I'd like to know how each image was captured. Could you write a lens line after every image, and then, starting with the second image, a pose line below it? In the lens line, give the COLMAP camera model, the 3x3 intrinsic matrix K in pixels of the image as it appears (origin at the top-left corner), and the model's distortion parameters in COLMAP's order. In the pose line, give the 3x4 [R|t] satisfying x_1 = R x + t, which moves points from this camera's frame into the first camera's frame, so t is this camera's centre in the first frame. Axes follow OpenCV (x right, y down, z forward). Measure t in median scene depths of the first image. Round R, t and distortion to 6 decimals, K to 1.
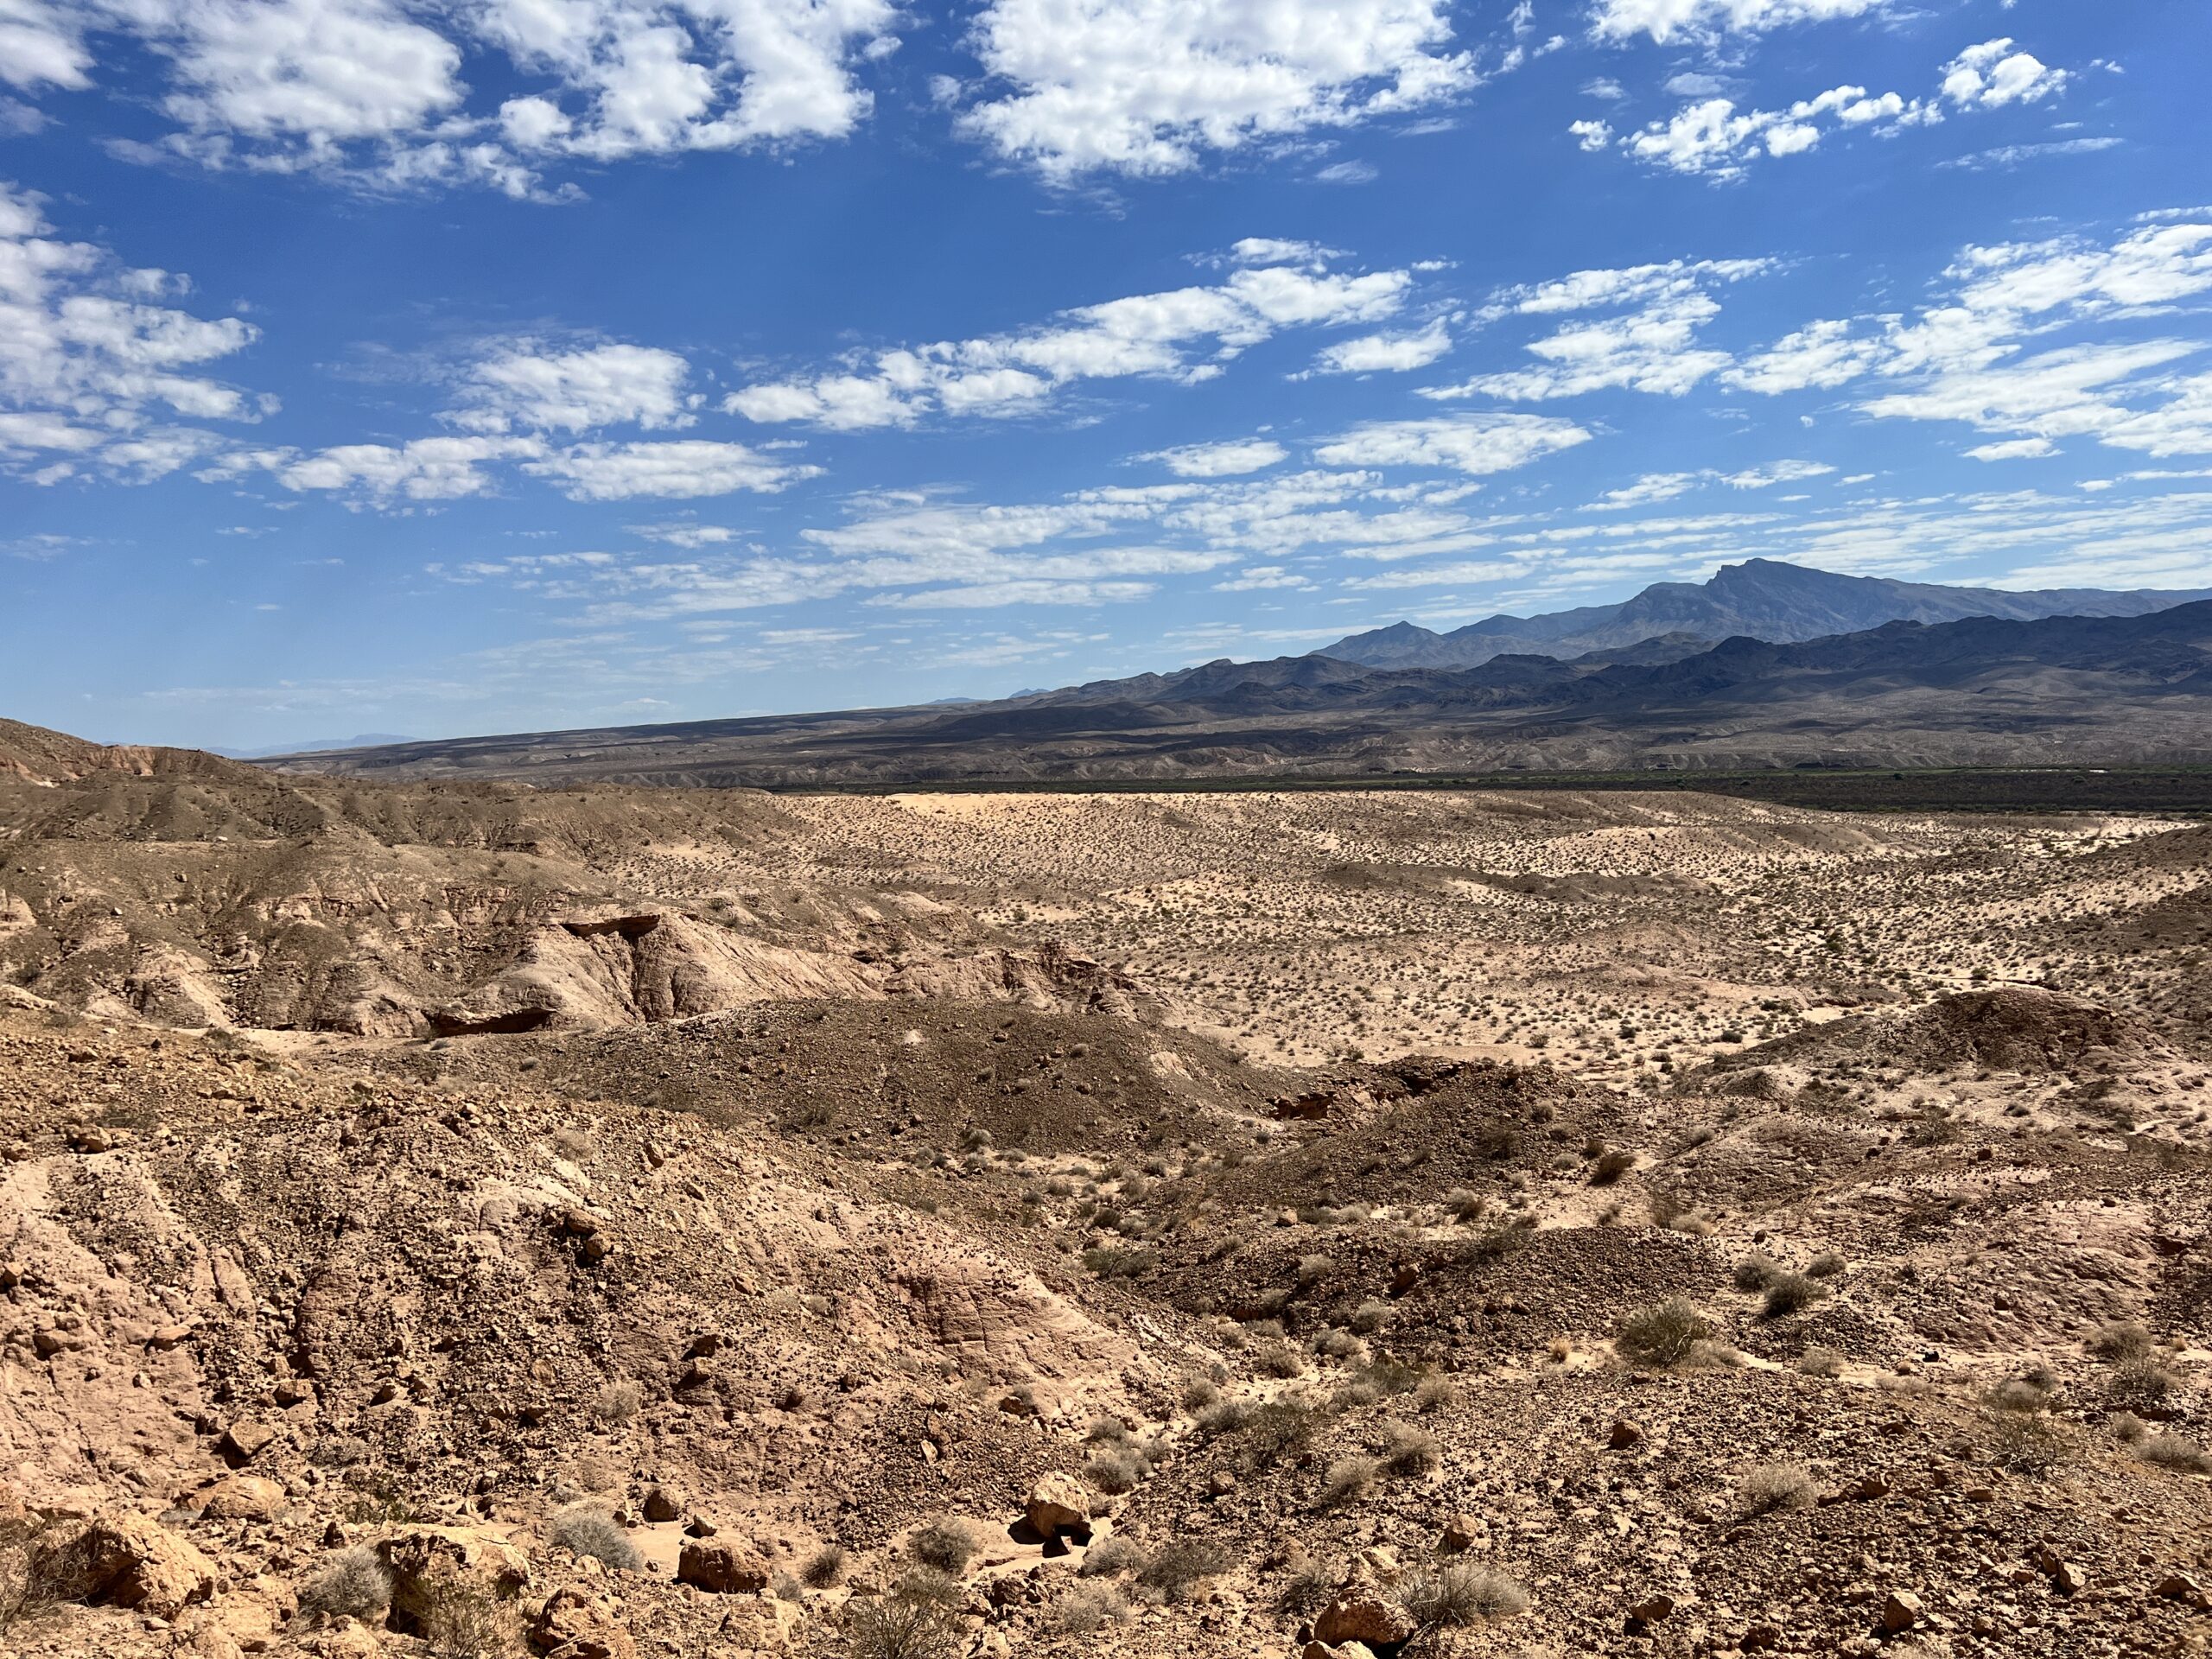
lens RADIAL K [[1679.8, 0, 1096.3], [0, 1679.8, 876.5], [0, 0, 1]] dist [0.062199, -0.071957]
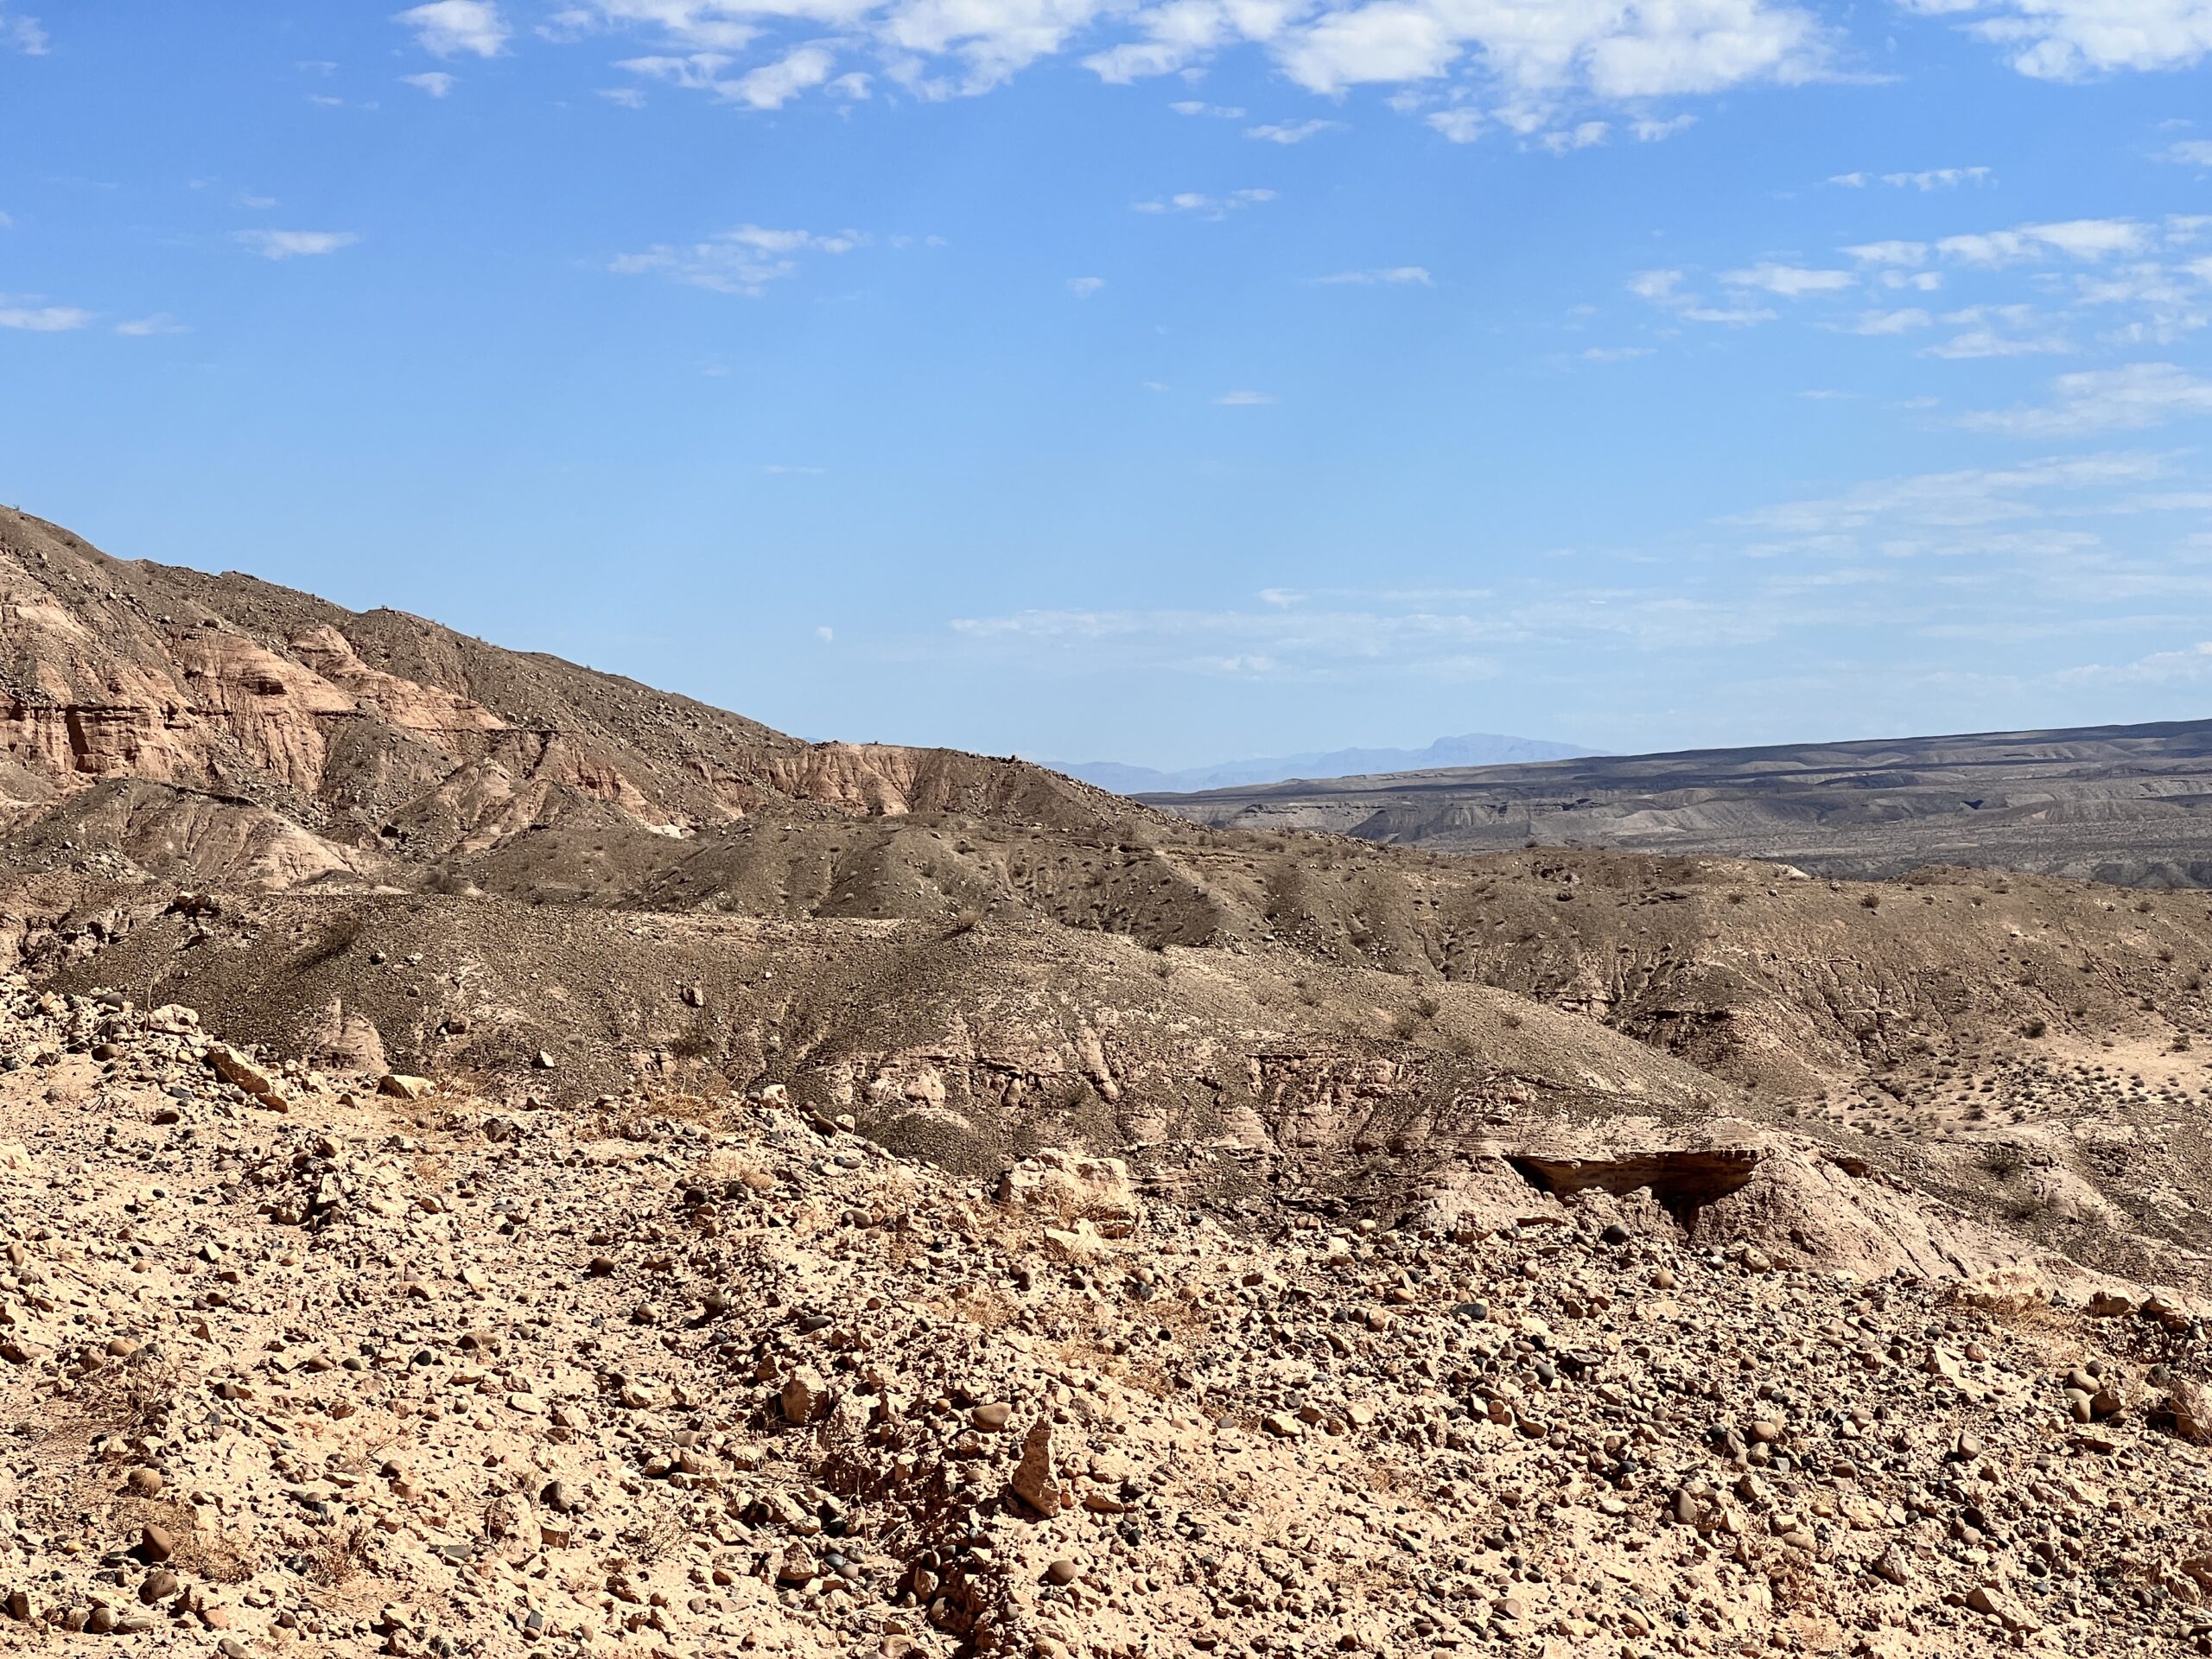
lens RADIAL K [[4985.6, 0, 1049.5], [0, 4985.6, 716.7], [0, 0, 1]] dist [0.222305, 0.000000]
pose [[0.881324, 0.014064, -0.472303, 0.122928], [-0.056772, 0.995468, -0.076295, 0.018945], [0.469089, 0.094054, 0.878128, -0.070222]]
